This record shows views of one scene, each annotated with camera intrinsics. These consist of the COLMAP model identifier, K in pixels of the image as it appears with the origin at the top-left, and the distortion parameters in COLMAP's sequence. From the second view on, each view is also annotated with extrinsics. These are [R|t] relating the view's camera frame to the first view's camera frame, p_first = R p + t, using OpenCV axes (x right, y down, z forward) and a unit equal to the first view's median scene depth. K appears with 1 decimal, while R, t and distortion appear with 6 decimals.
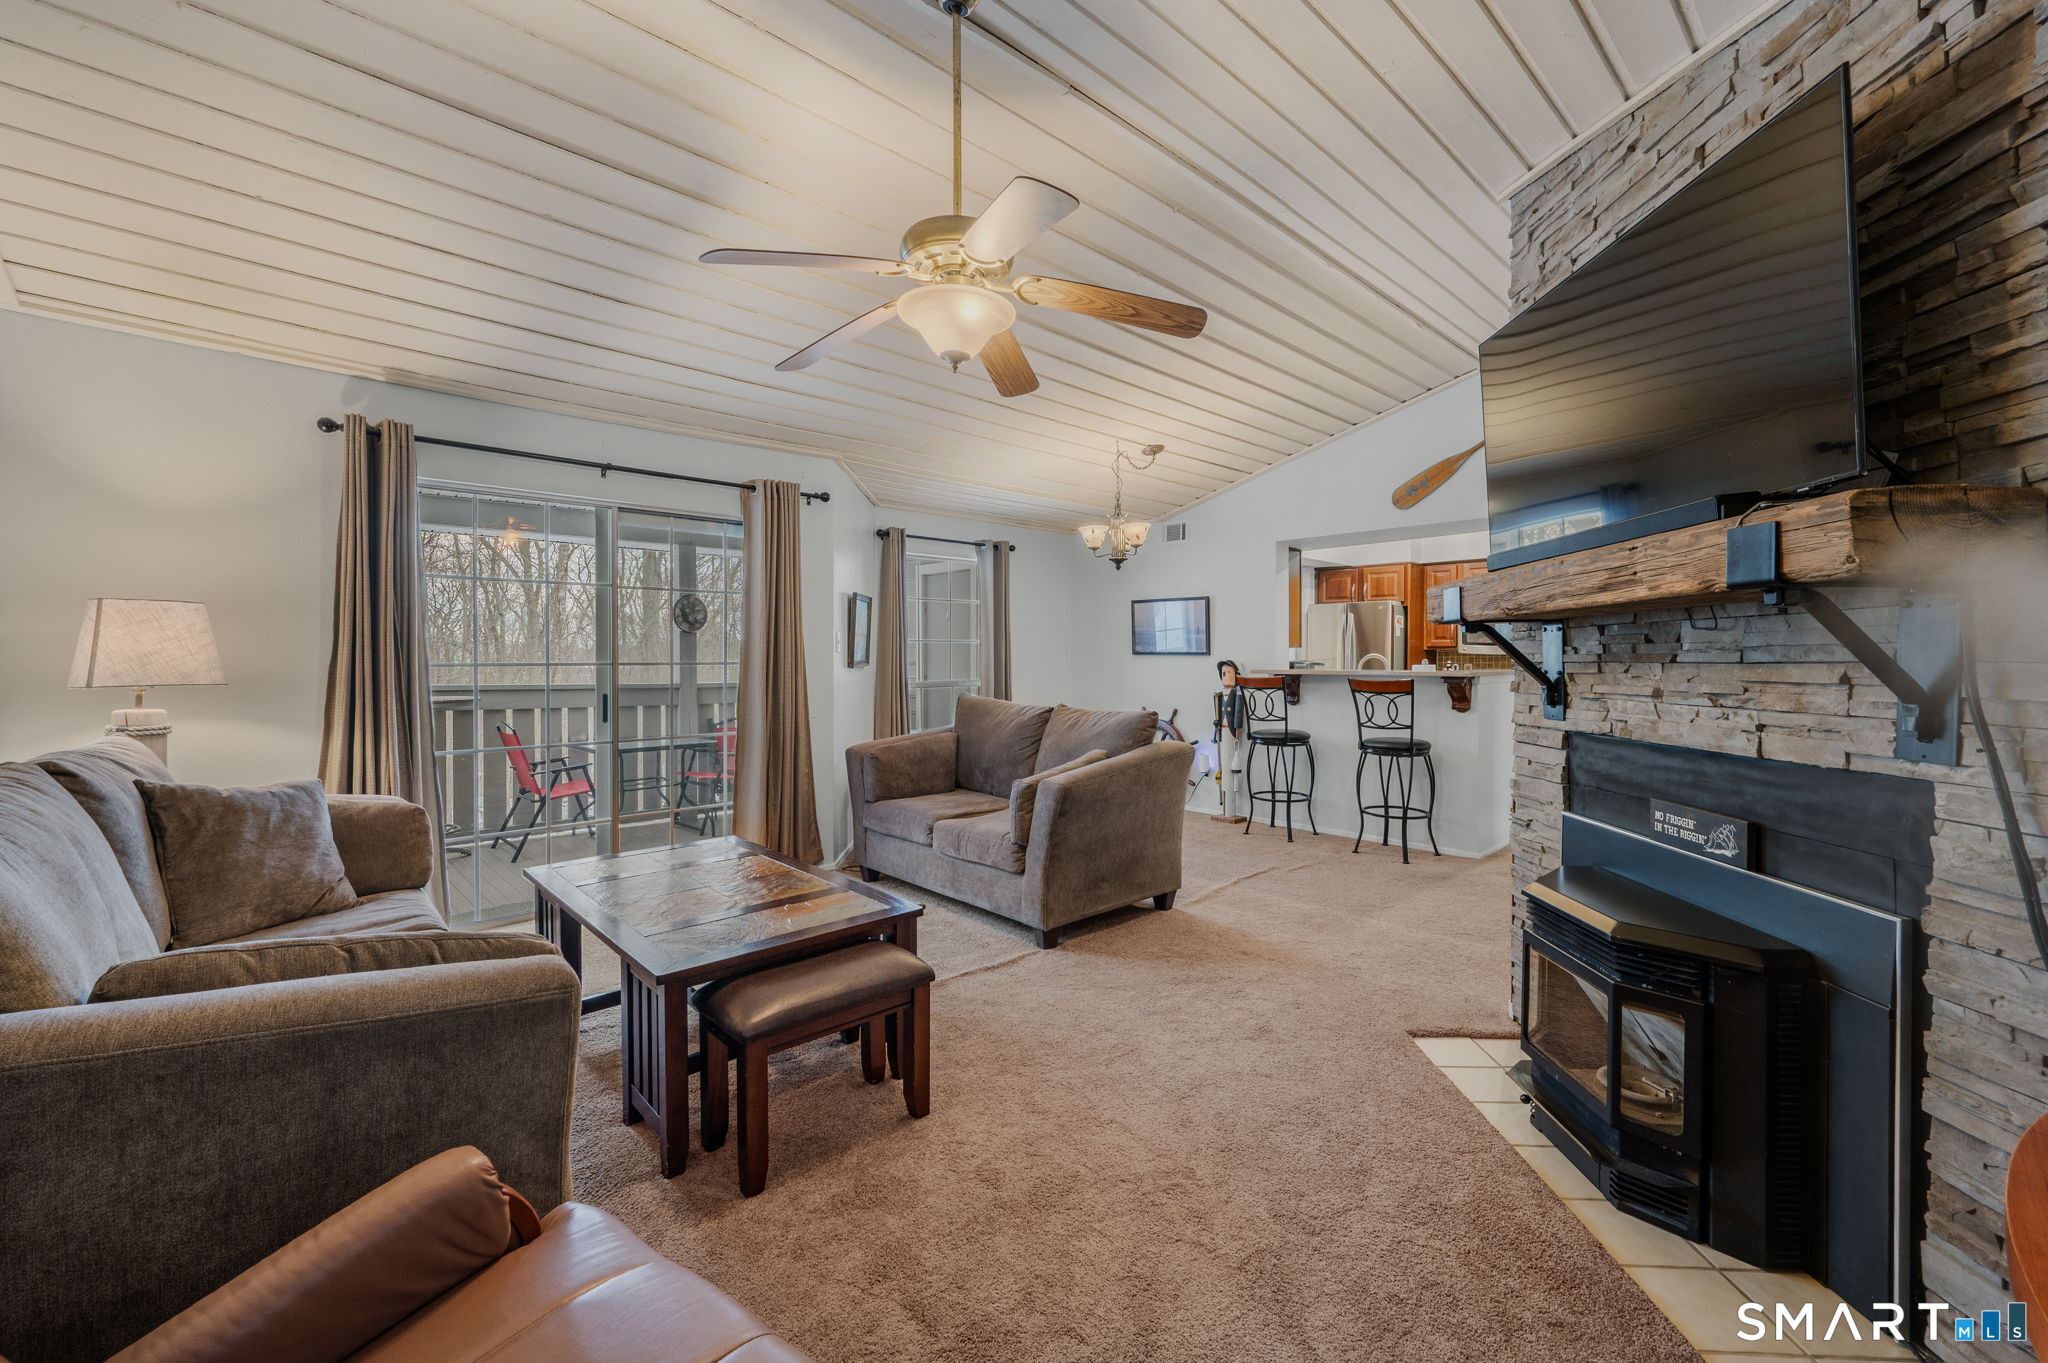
lens RADIAL K [[831.4, 0, 1022.8], [0, 831.4, 660.0], [0, 0, 1]] dist [-0.001888, -0.000234]
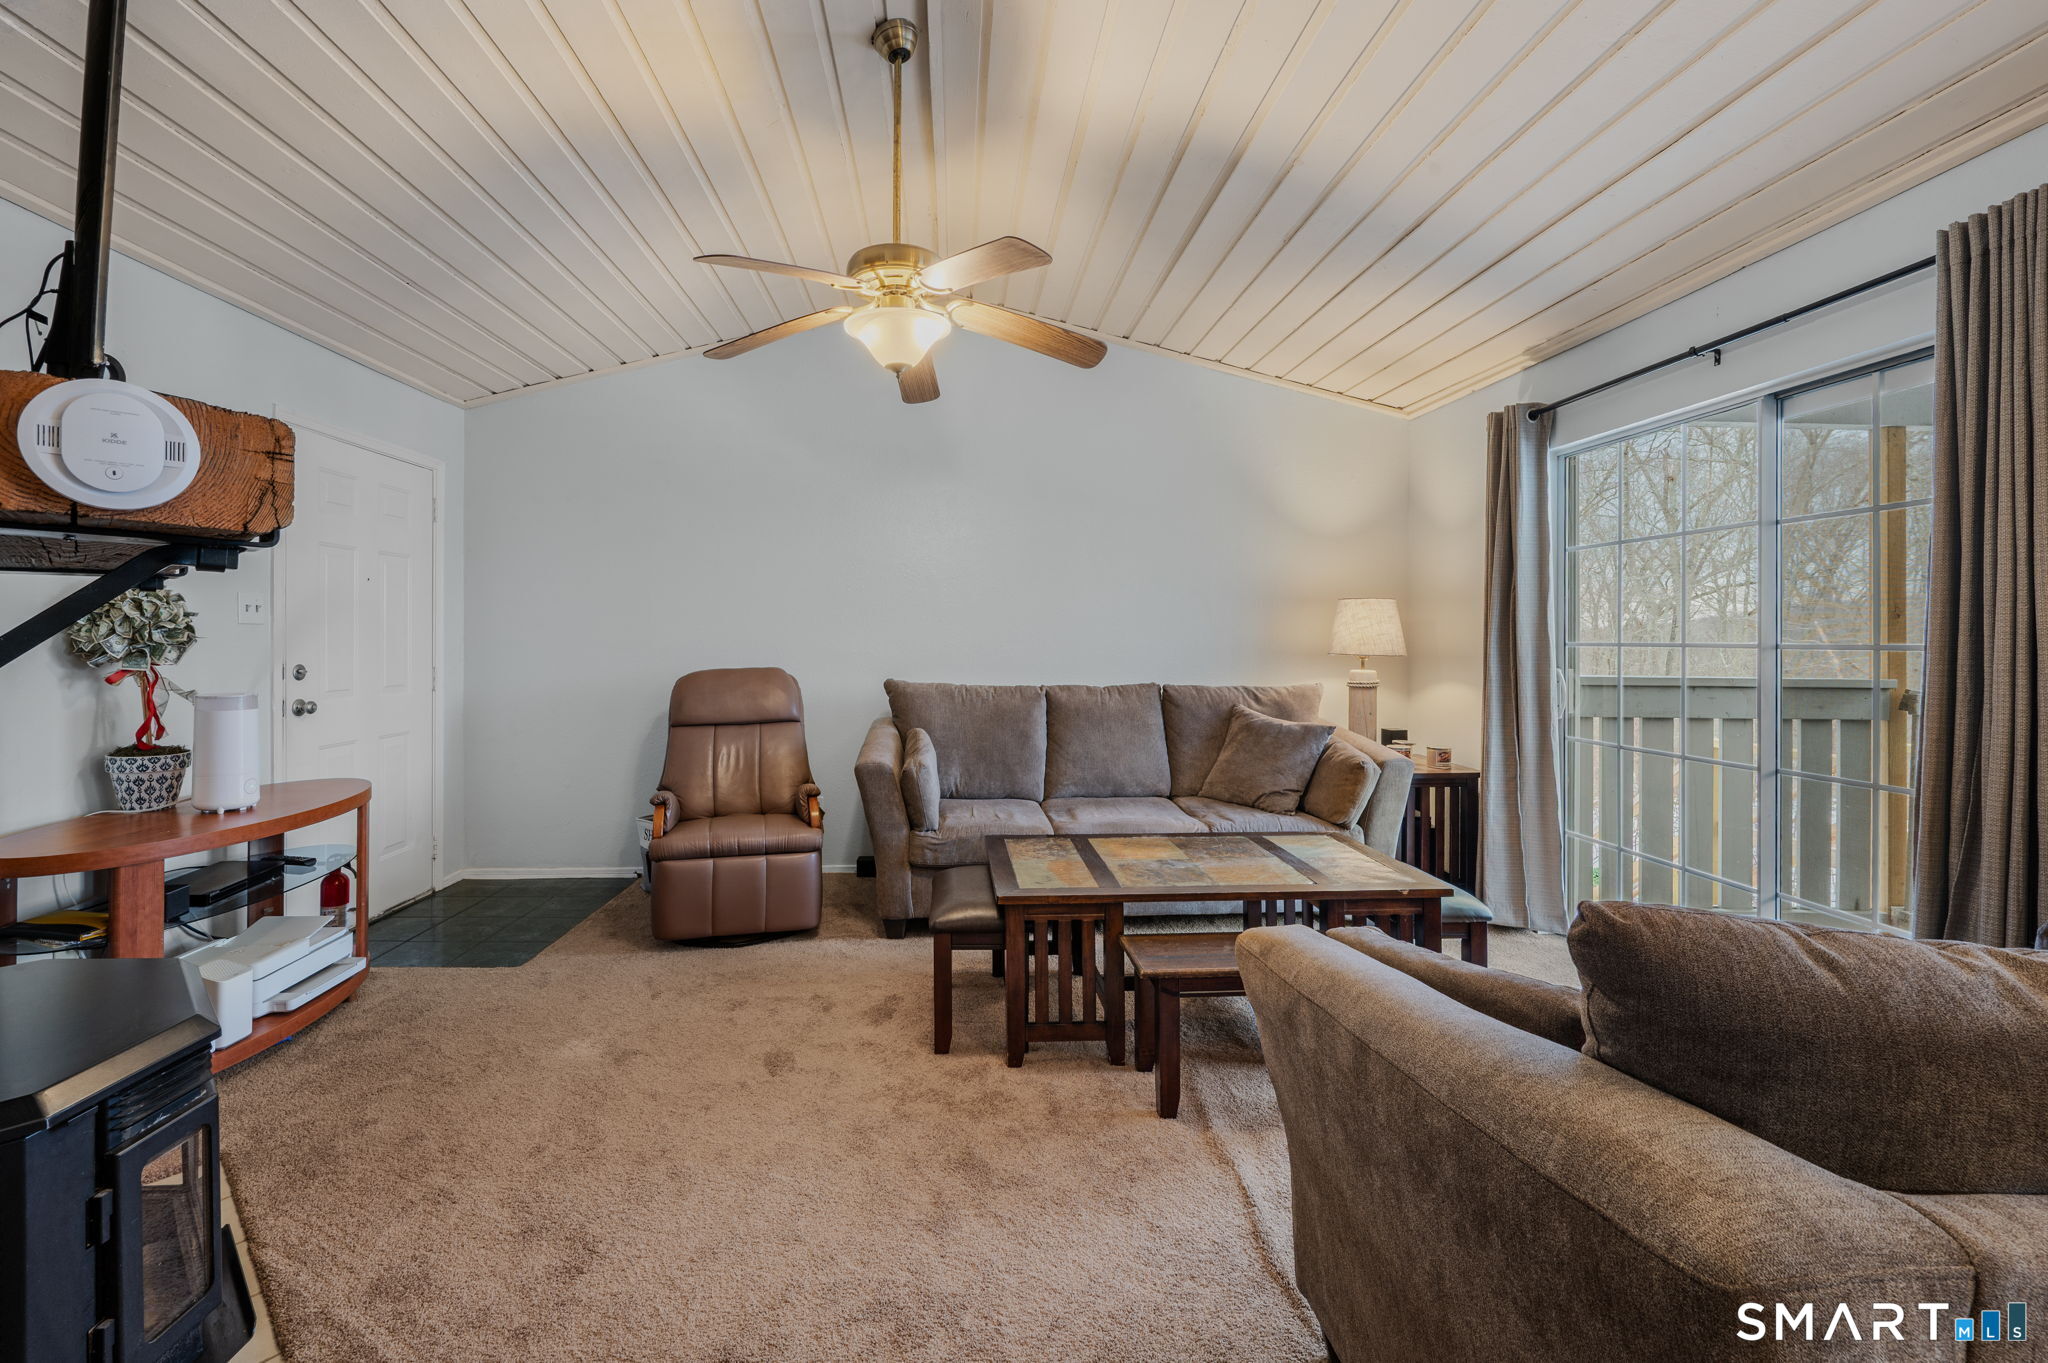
lens RADIAL K [[878.4, 0, 1024.4], [0, 878.4, 634.8], [0, 0, 1]] dist [-0.001023, 0.000025]
pose [[-0.609399, -0.006818, -0.792835, 0.343164], [-0.010151, 0.999948, -0.000797, -0.001529], [0.792799, 0.007562, -0.609436, 0.916942]]
